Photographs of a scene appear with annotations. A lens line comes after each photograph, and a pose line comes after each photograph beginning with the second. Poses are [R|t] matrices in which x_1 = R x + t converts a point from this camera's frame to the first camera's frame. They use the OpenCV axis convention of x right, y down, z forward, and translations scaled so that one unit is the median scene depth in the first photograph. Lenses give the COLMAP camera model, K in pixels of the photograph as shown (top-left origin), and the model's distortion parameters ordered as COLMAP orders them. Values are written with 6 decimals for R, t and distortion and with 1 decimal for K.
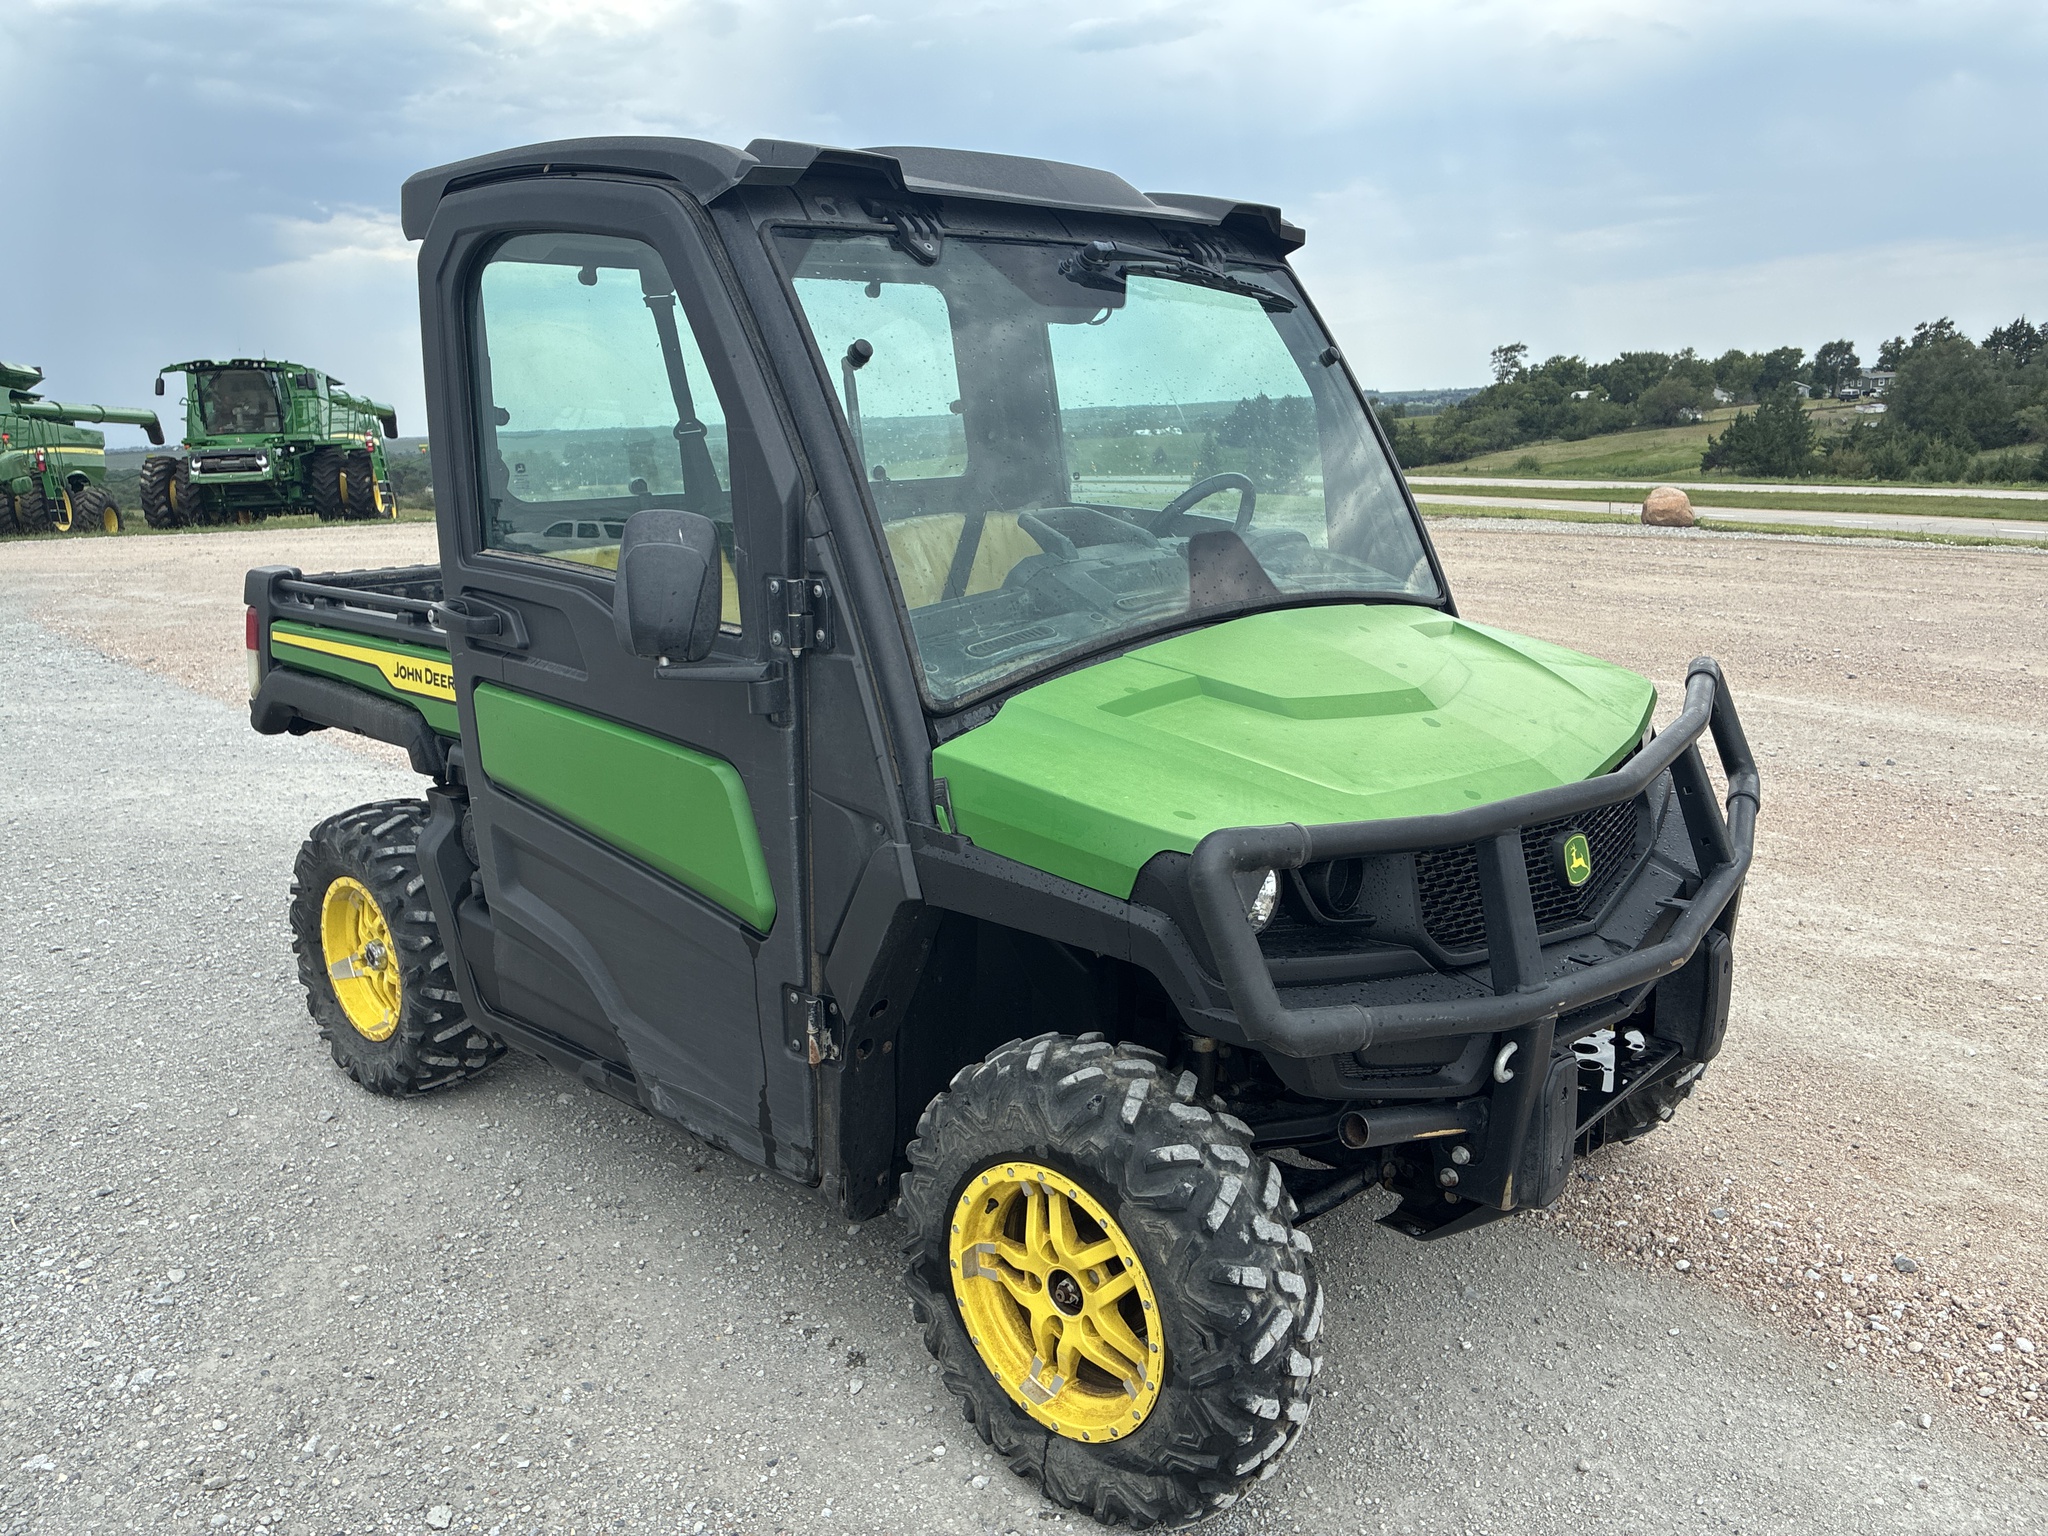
lens RADIAL K [[1562.5, 0, 1022.9], [0, 1562.5, 762.1], [0, 0, 1]] dist [0.044199, -0.047408]
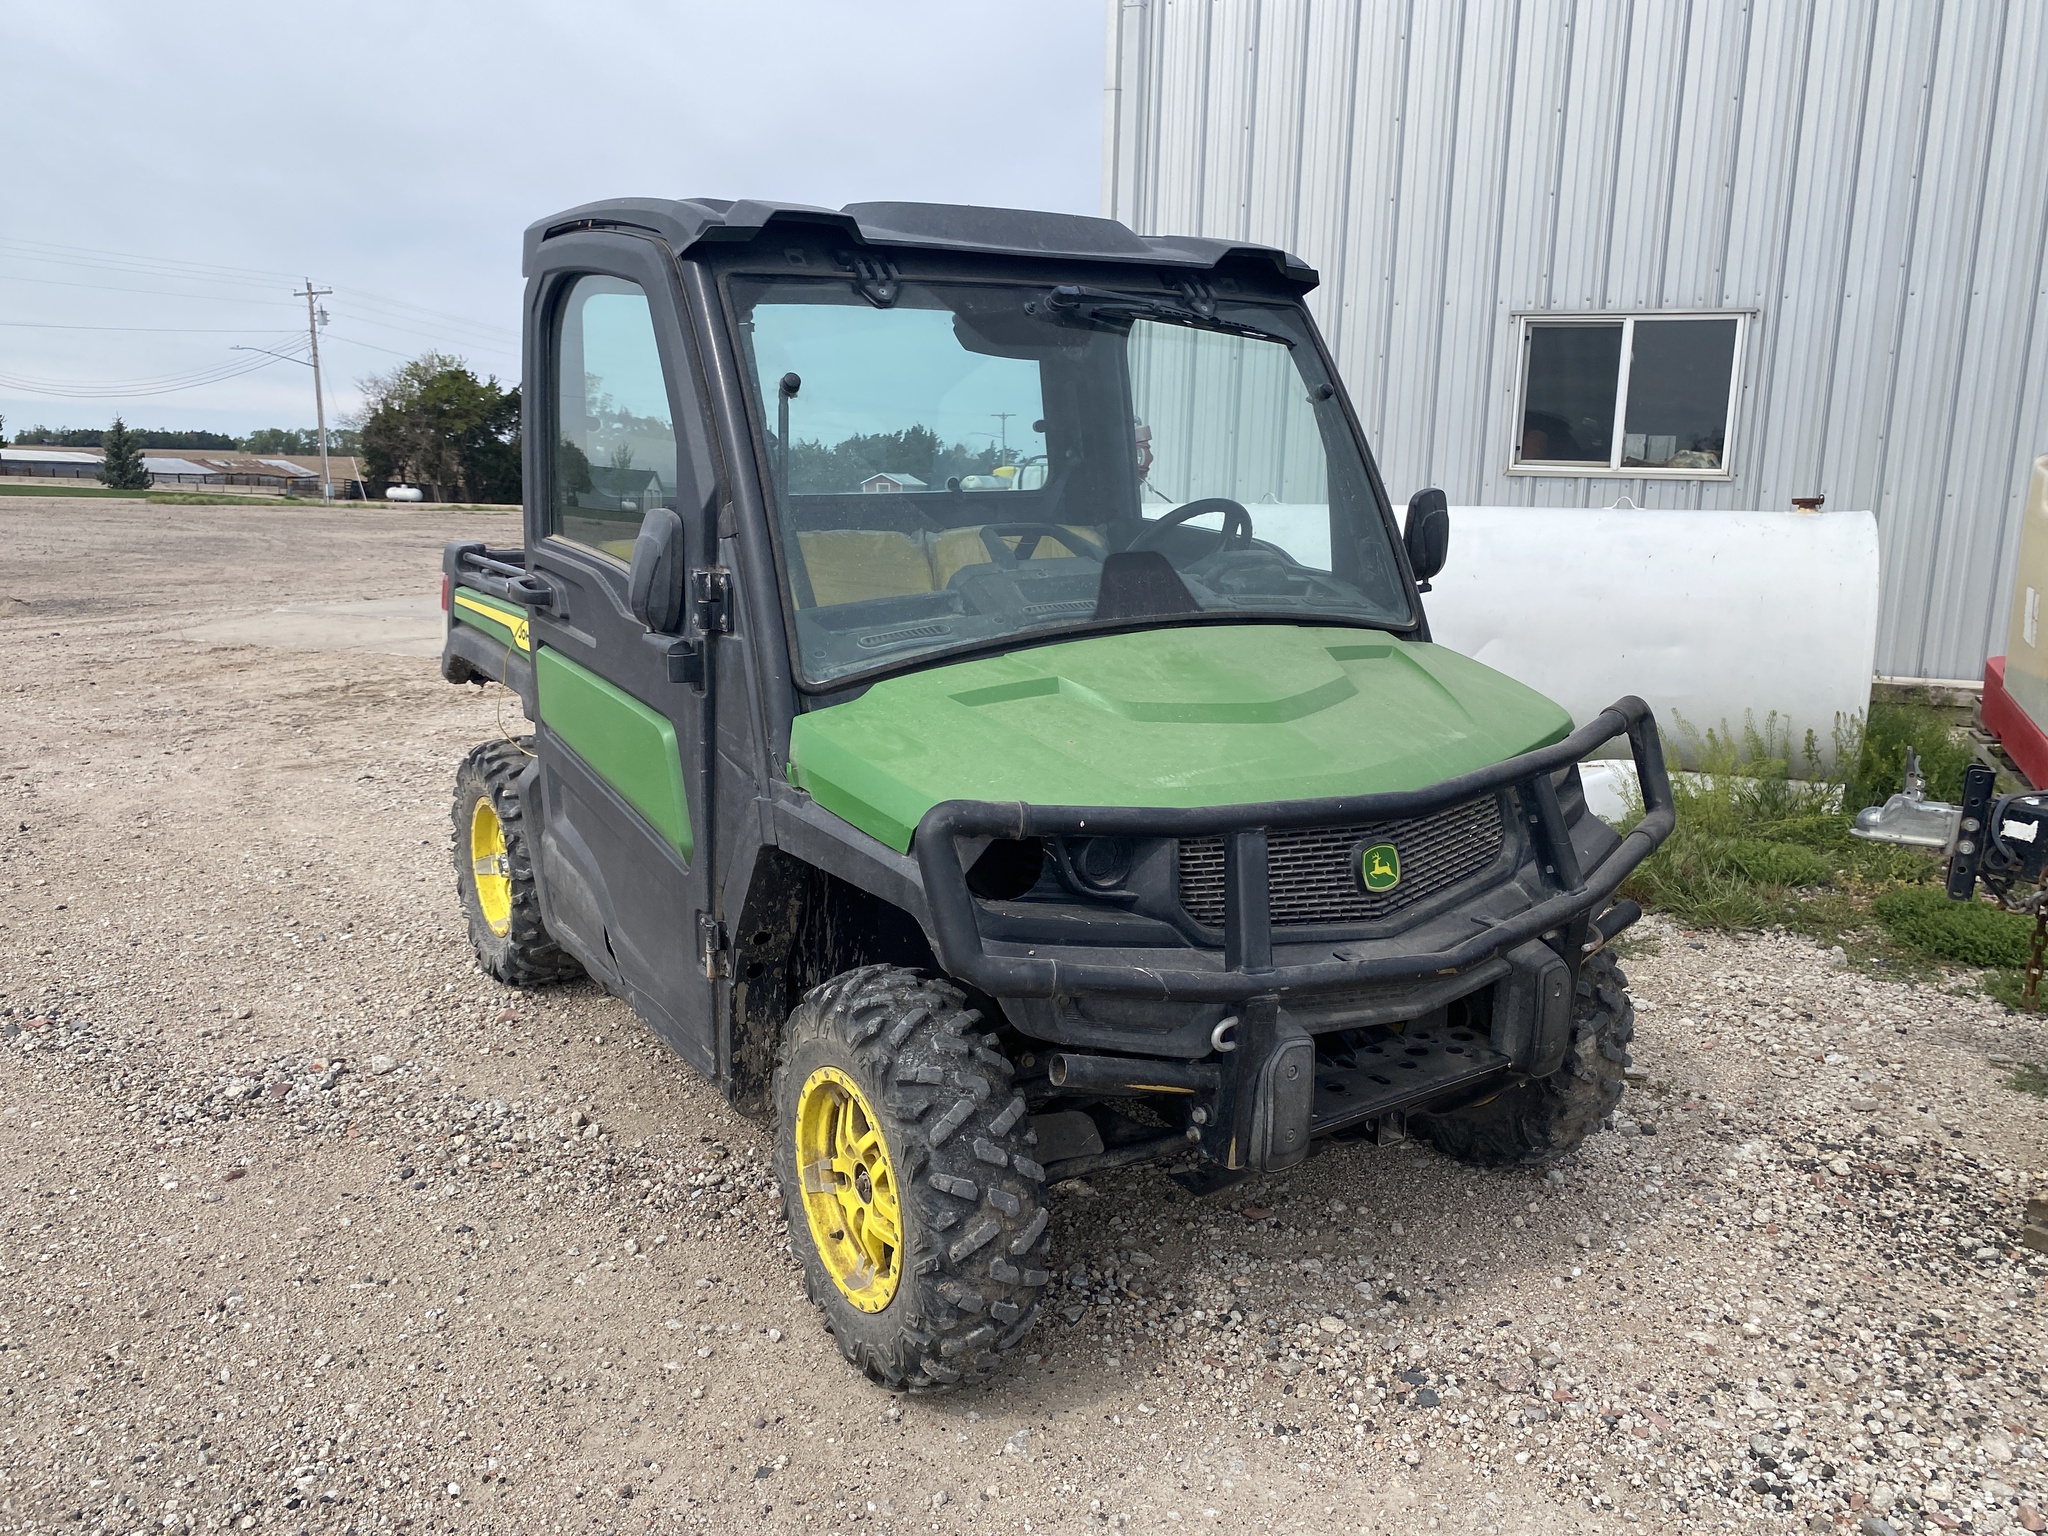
lens RADIAL K [[1562.5, 0, 1027.1], [0, 1562.5, 767.9], [0, 0, 1]] dist [0.044199, -0.047408]
pose [[0.973470, 0.080074, -0.214345, 0.208432], [-0.079916, 0.996757, 0.009416, 0.000951], [0.214404, 0.007963, 0.976713, -0.066629]]
